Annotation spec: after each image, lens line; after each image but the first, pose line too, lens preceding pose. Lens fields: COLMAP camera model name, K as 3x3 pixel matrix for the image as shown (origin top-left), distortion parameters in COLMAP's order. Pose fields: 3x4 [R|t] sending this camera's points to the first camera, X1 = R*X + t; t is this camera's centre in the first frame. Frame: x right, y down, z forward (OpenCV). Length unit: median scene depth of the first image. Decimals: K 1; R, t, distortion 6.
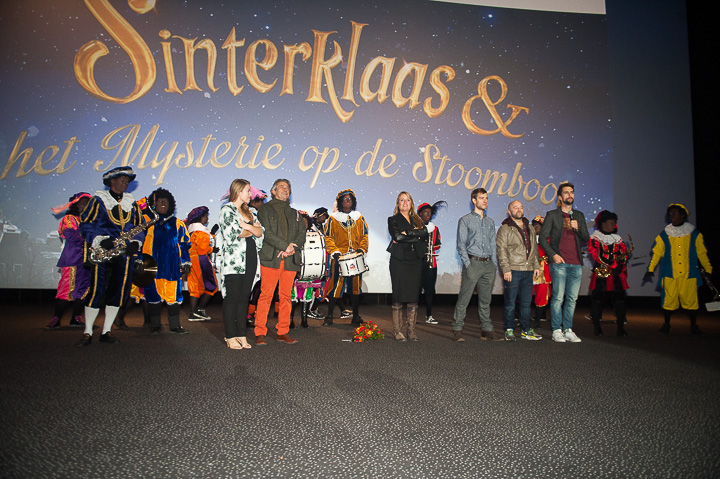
lens RADIAL K [[514.1, 0, 355.4], [0, 514.1, 235.2], [0, 0, 1]] dist [-0.060650, -0.001185]
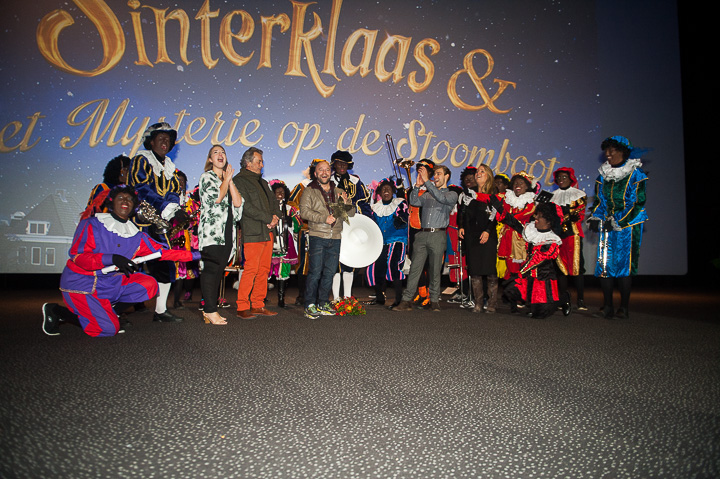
lens RADIAL K [[514.1, 0, 359.0], [0, 514.1, 237.7], [0, 0, 1]] dist [-0.060650, -0.001185]
pose [[0.999396, -0.009429, 0.033452, 0.031663], [0.008610, 0.999662, 0.024516, 0.086870], [-0.033672, -0.024213, 0.999140, 0.166168]]
